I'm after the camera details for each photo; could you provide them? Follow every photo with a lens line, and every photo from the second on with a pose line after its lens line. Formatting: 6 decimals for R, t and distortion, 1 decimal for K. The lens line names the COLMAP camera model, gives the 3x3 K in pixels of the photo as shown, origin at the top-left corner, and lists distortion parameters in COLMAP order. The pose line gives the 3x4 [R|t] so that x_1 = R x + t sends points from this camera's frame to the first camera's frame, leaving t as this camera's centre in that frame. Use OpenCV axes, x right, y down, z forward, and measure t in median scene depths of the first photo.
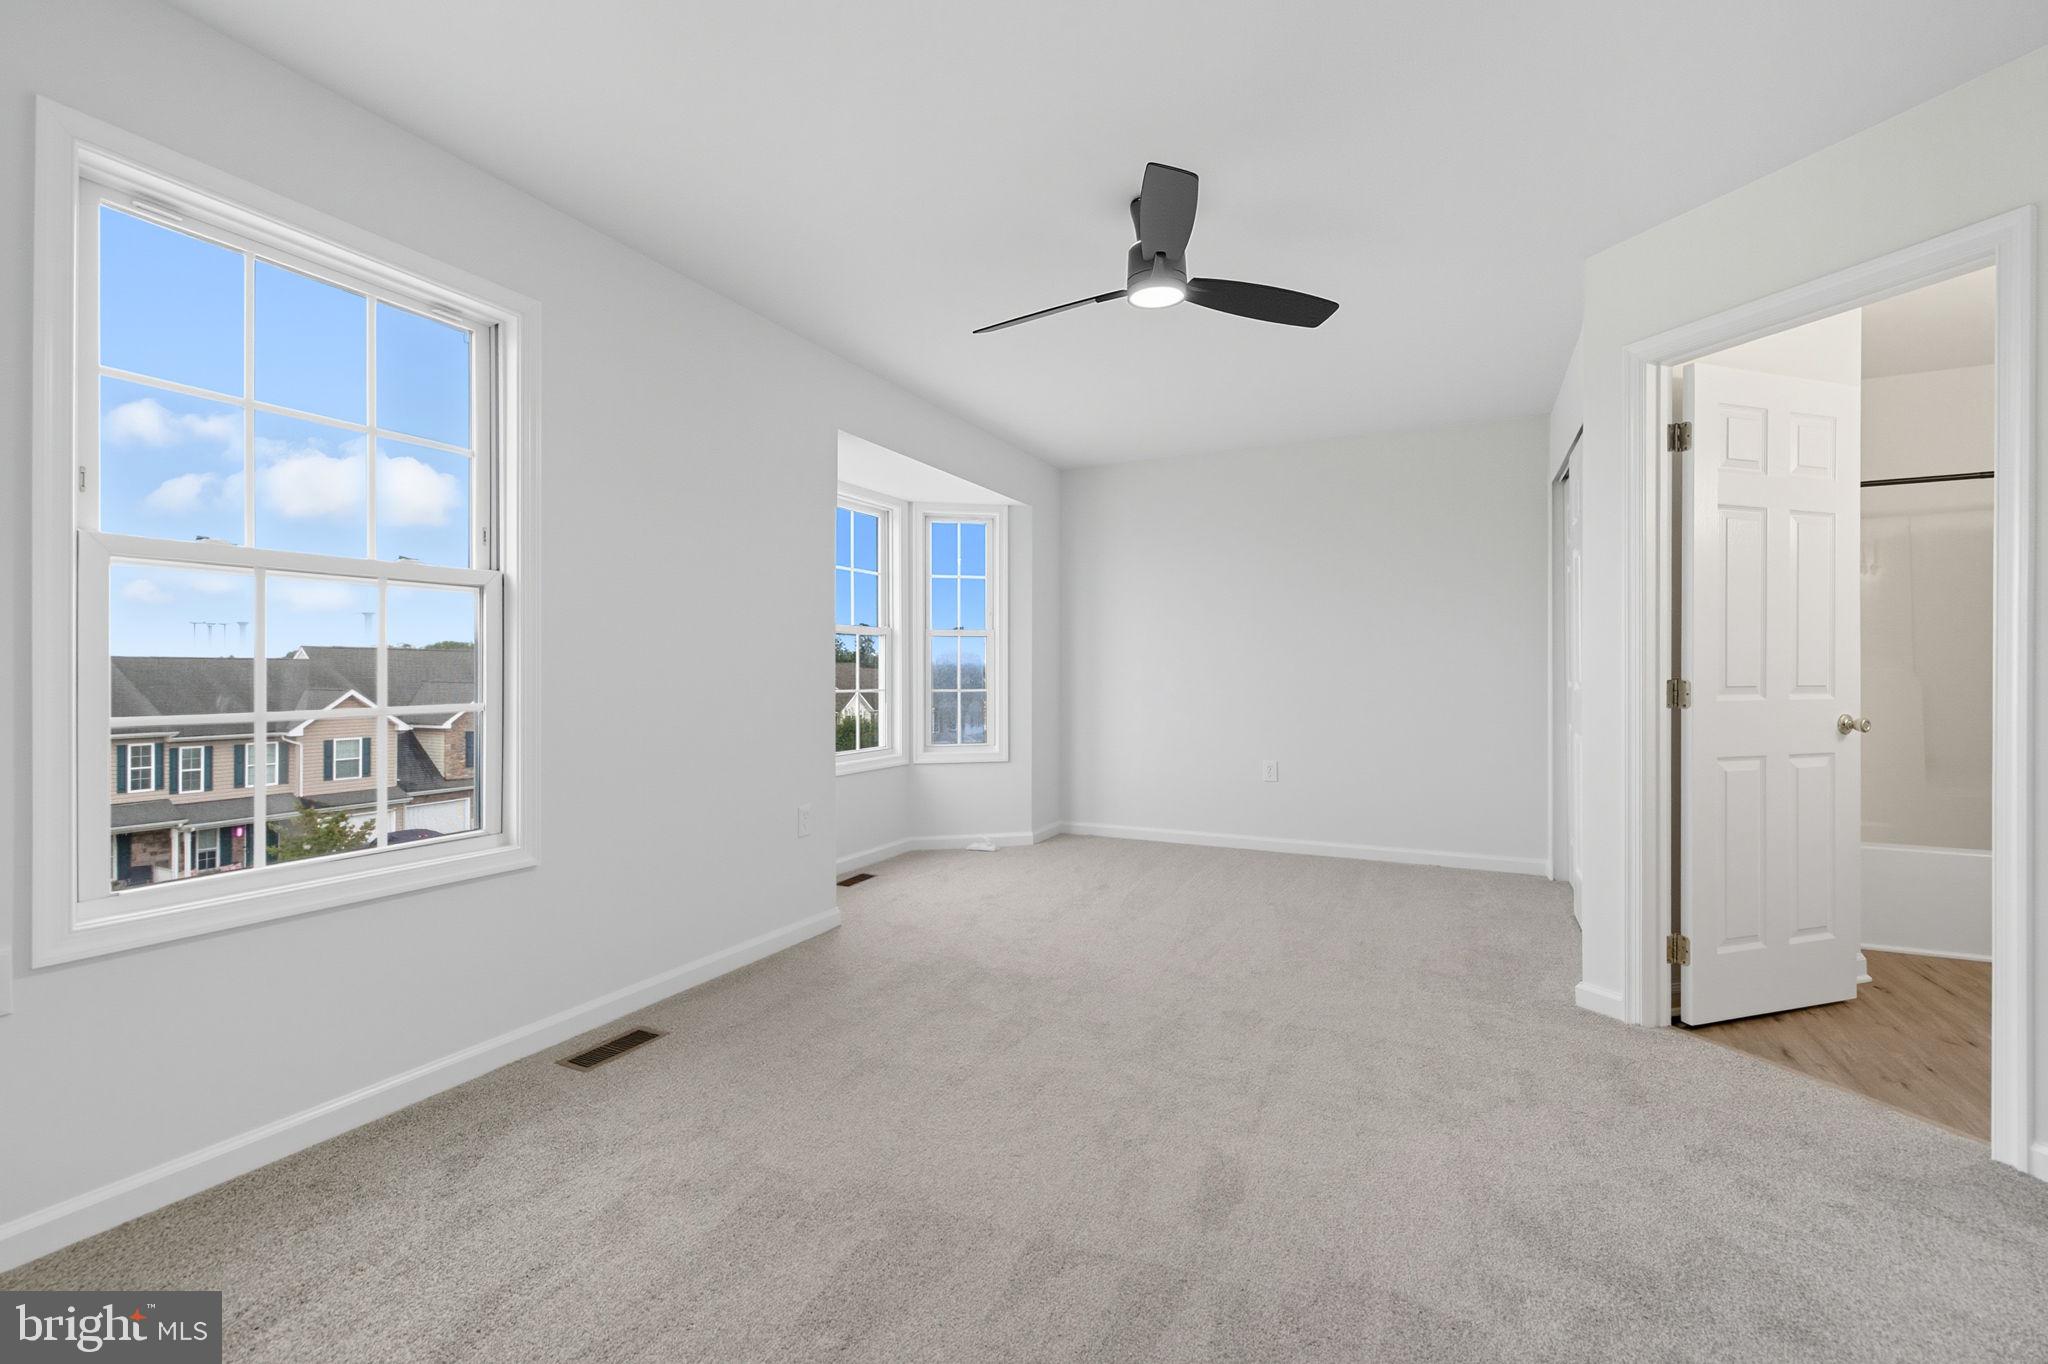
lens RADIAL K [[865.5, 0, 1024.5], [0, 865.5, 674.5], [0, 0, 1]] dist [0.011010, 0.000356]
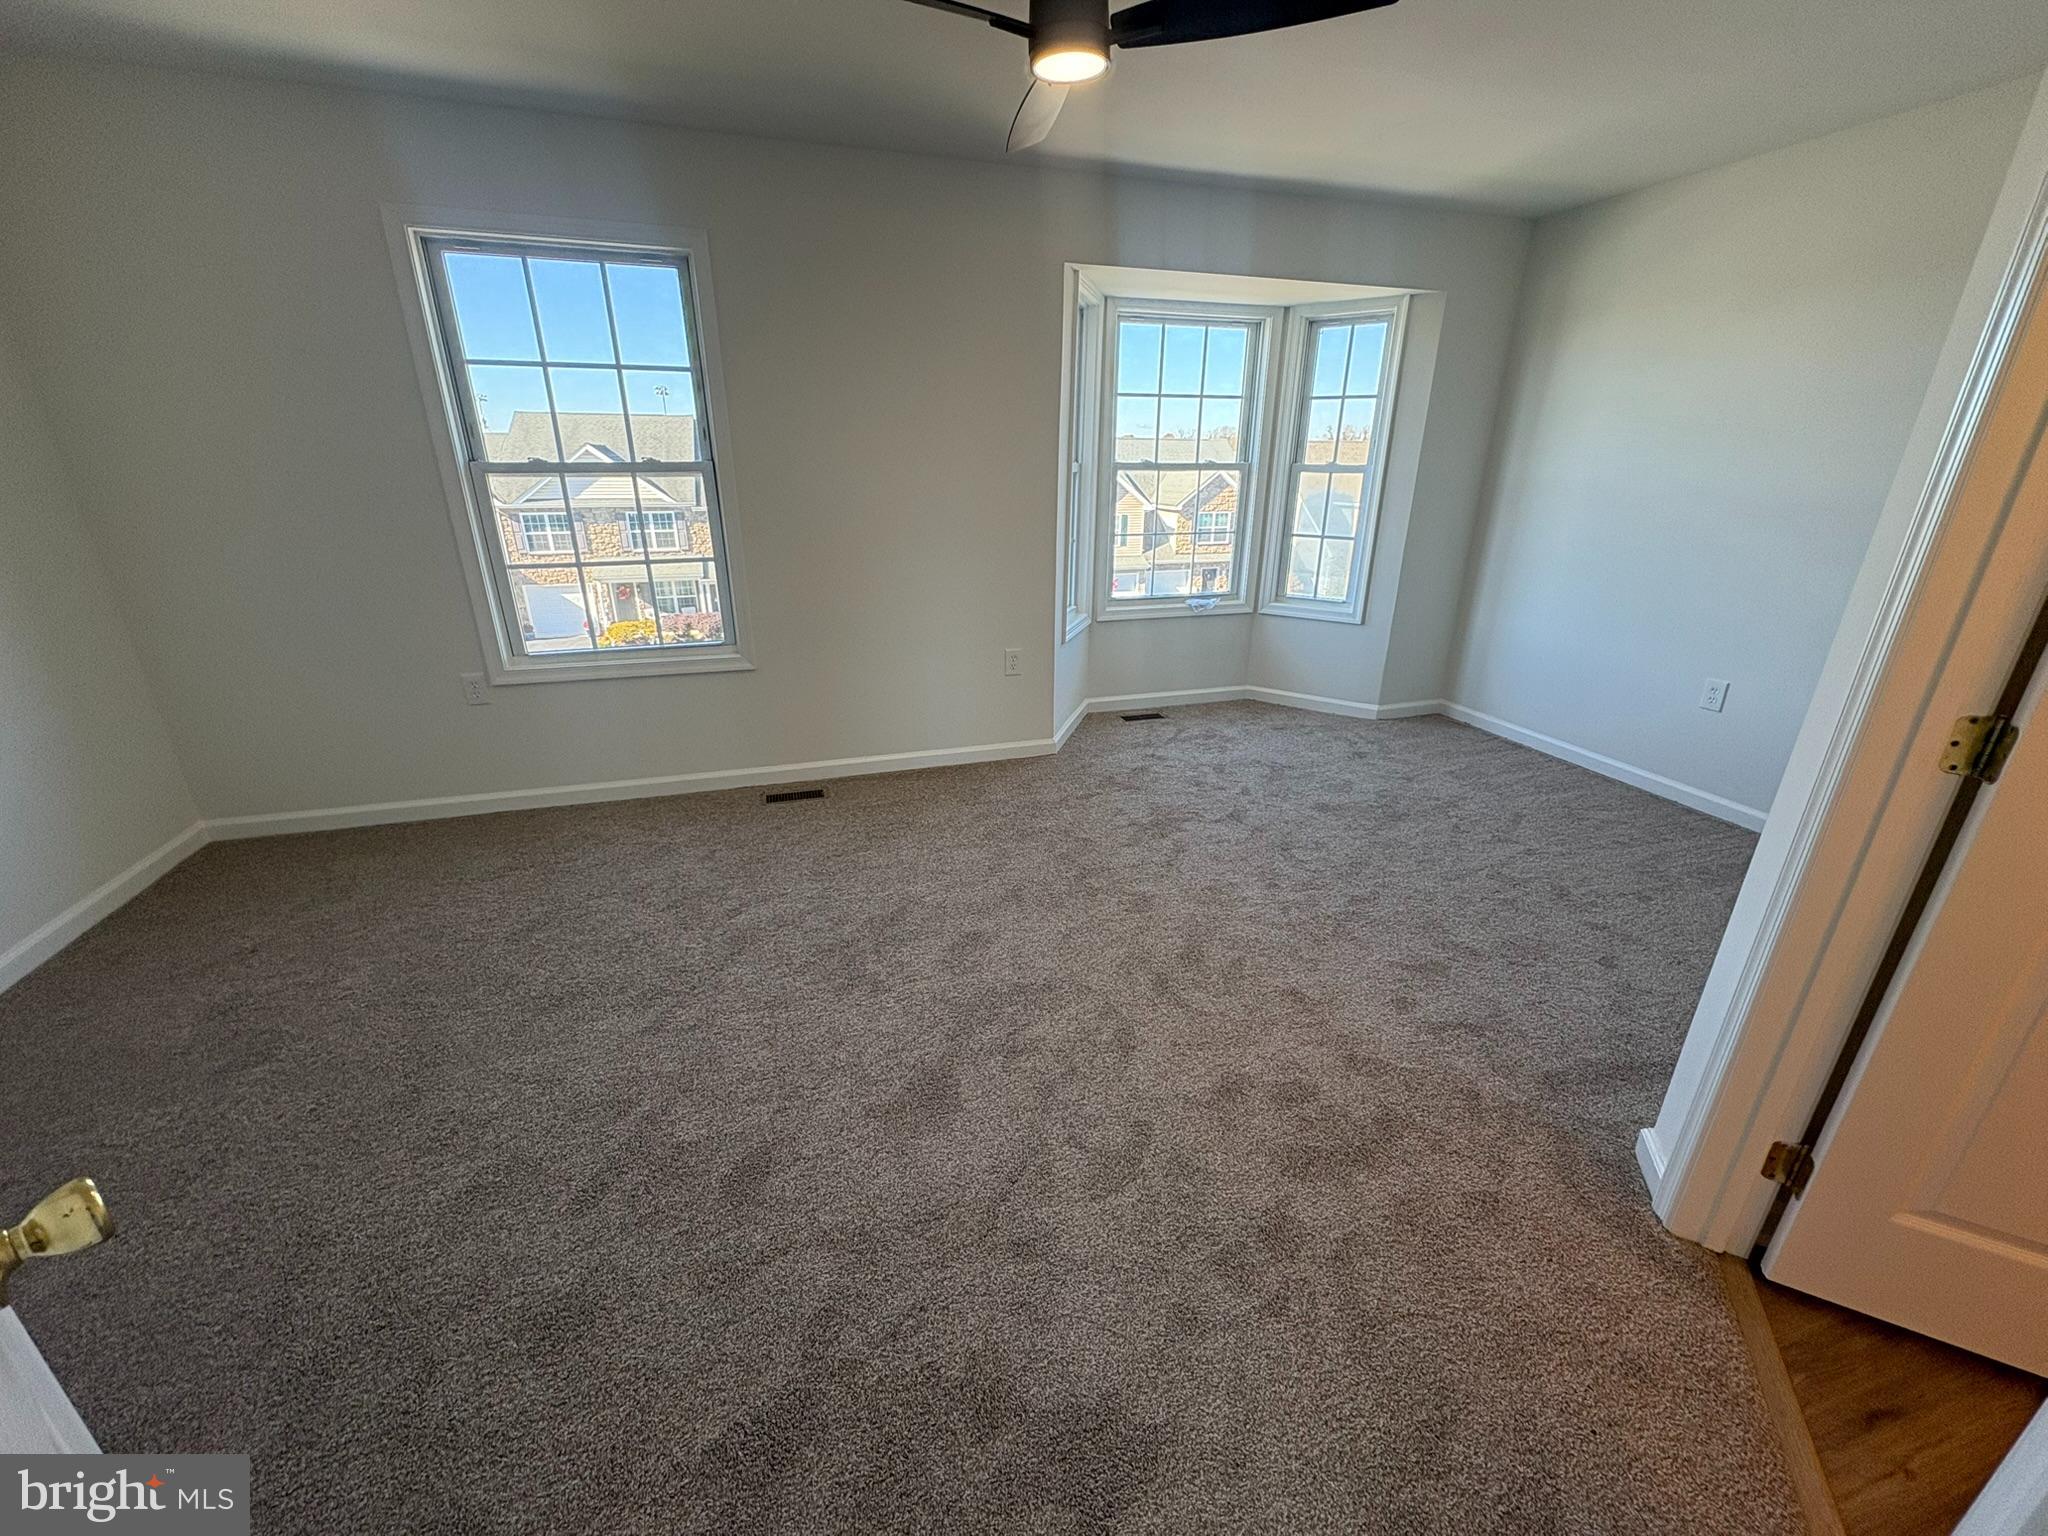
lens RADIAL K [[814.7, 0, 1036.8], [0, 814.7, 773.8], [0, 0, 1]] dist [0.002566, -0.000695]
pose [[0.695564, 0.268788, -0.666291, 0.347205], [-0.009063, 0.930591, 0.365948, -0.060226], [0.718407, -0.248501, 0.649722, 0.178032]]
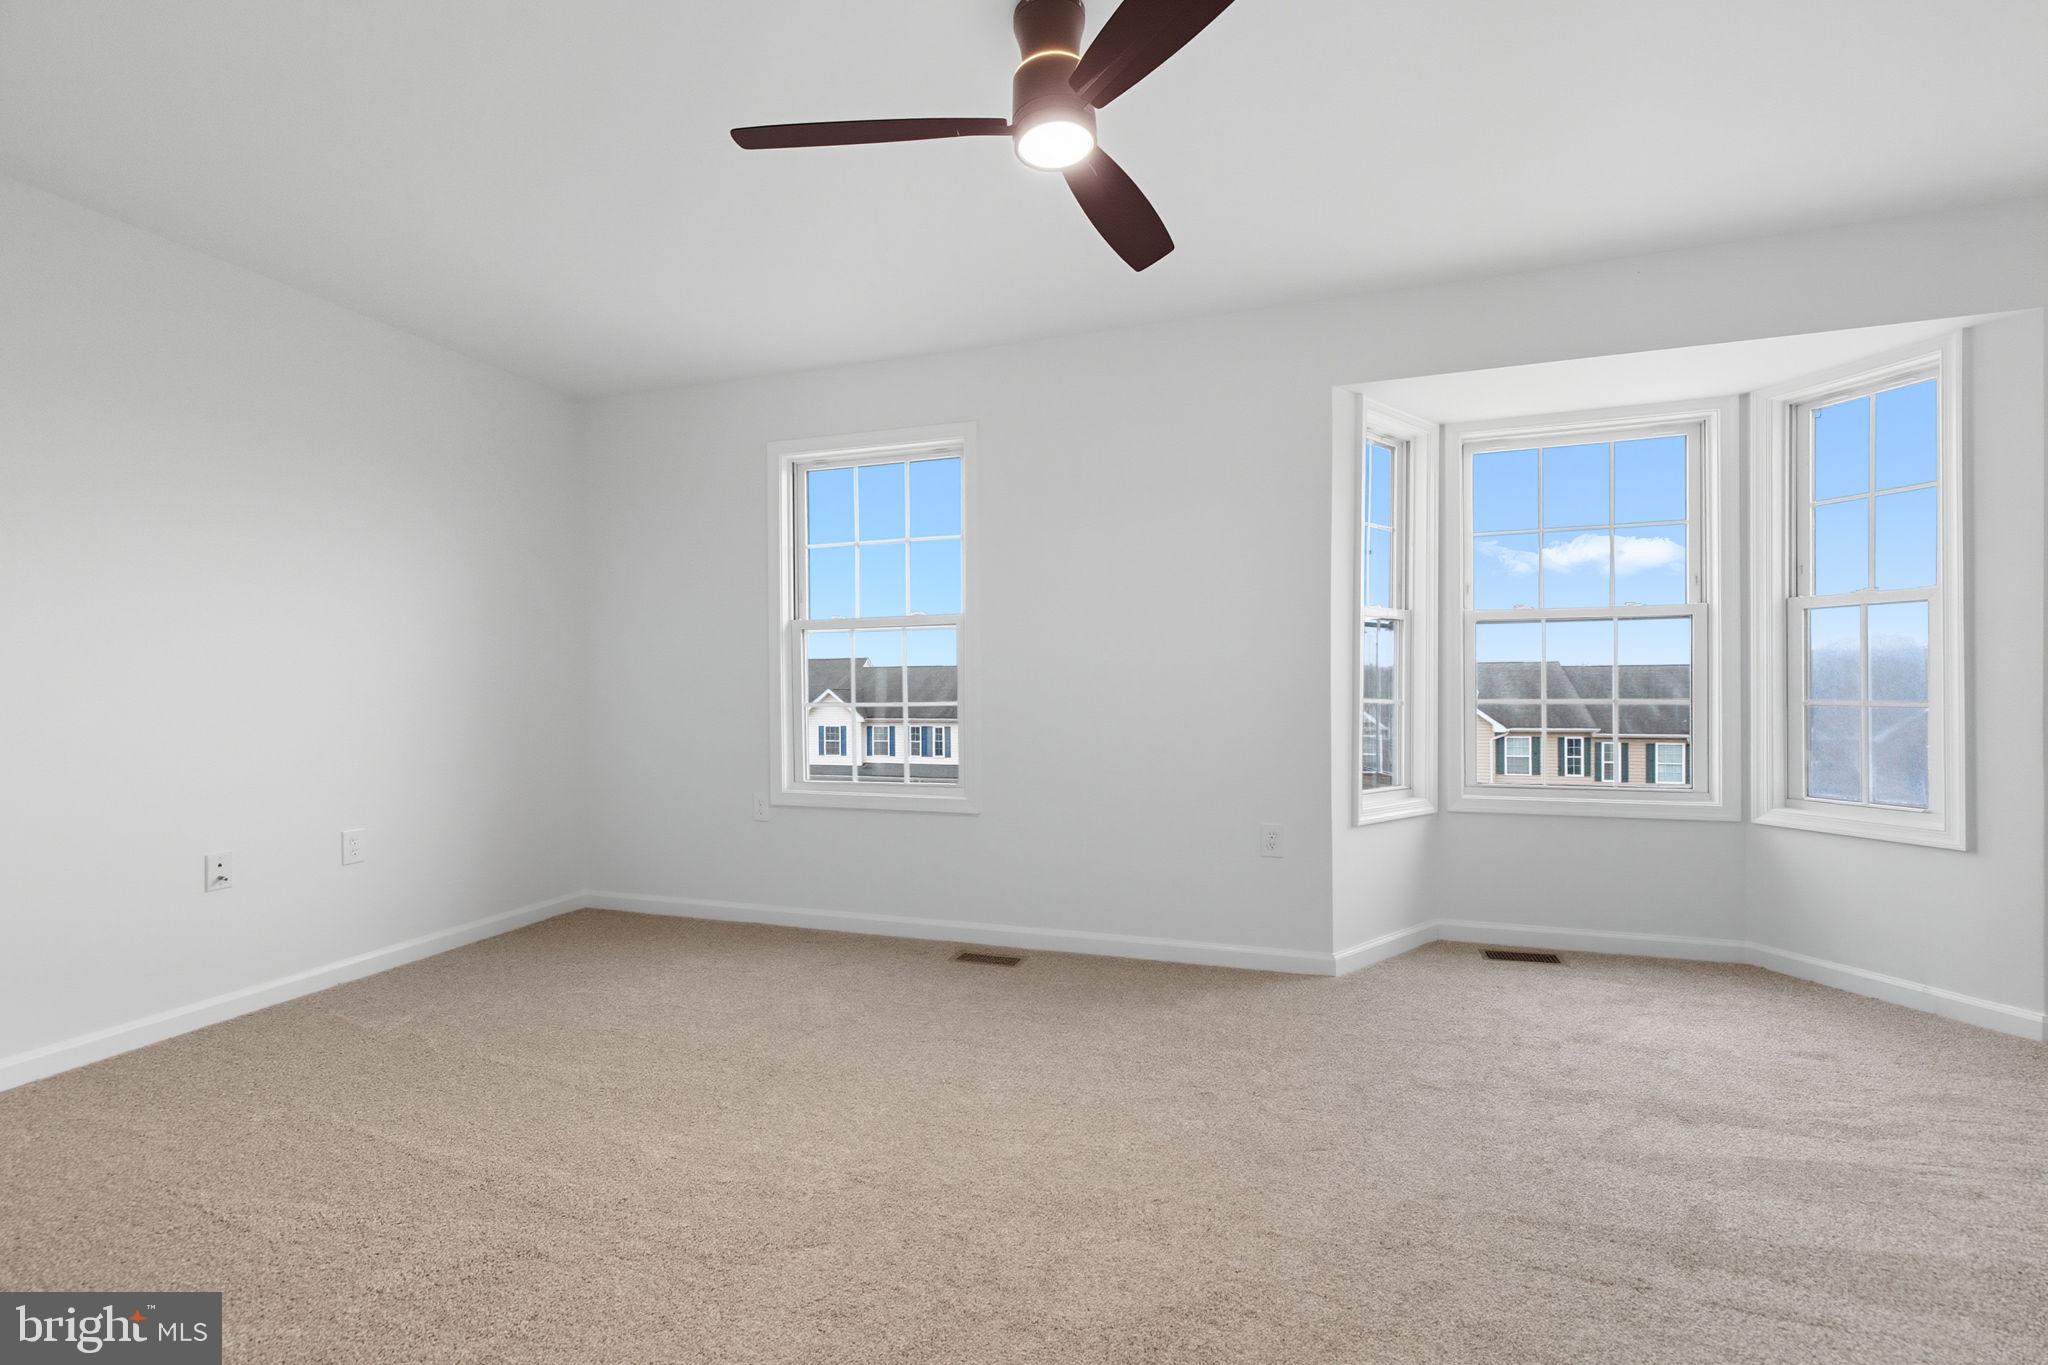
lens RADIAL K [[865.5, 0, 1020.9], [0, 865.5, 686.0], [0, 0, 1]] dist [0.011010, 0.000356]
pose [[0.142008, 0.003129, -0.989861, 0.393359], [0.005206, 0.999979, 0.003908, 0.001110], [0.989852, -0.005709, 0.141988, 0.394560]]
